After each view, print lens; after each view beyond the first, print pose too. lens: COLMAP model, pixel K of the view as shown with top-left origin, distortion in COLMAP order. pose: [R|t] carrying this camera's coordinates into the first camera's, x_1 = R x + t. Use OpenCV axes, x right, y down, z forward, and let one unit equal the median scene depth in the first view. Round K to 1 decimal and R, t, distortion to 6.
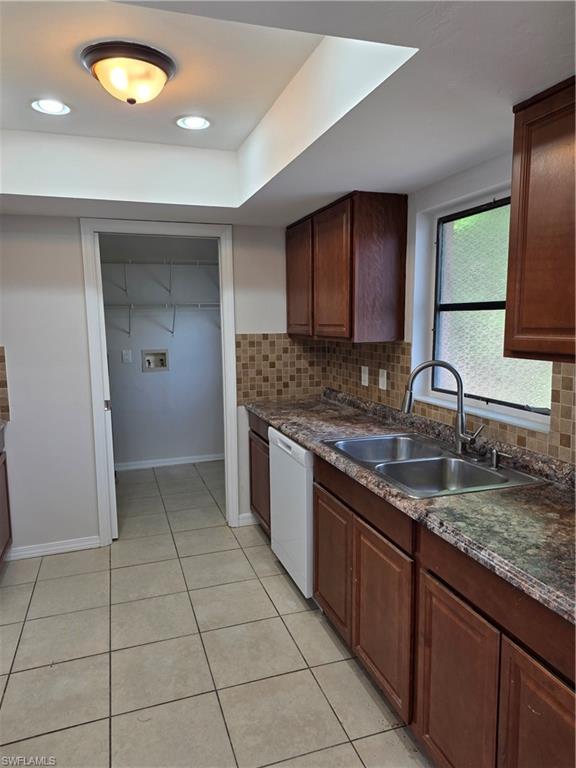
lens RADIAL K [[517.1, 0, 279.1], [0, 517.1, 381.2], [0, 0, 1]] dist [0.048474, -0.015158]
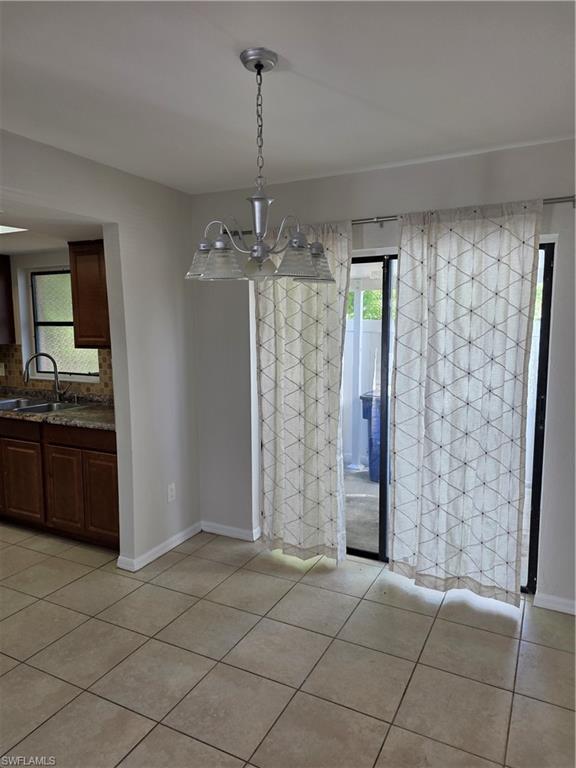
lens RADIAL K [[517.1, 0, 282.1], [0, 517.1, 390.2], [0, 0, 1]] dist [0.048474, -0.015158]
pose [[0.721665, -0.082135, 0.687353, -0.366710], [0.084787, 0.995948, 0.029991, 0.110630], [-0.687031, 0.036635, 0.725704, -0.940517]]
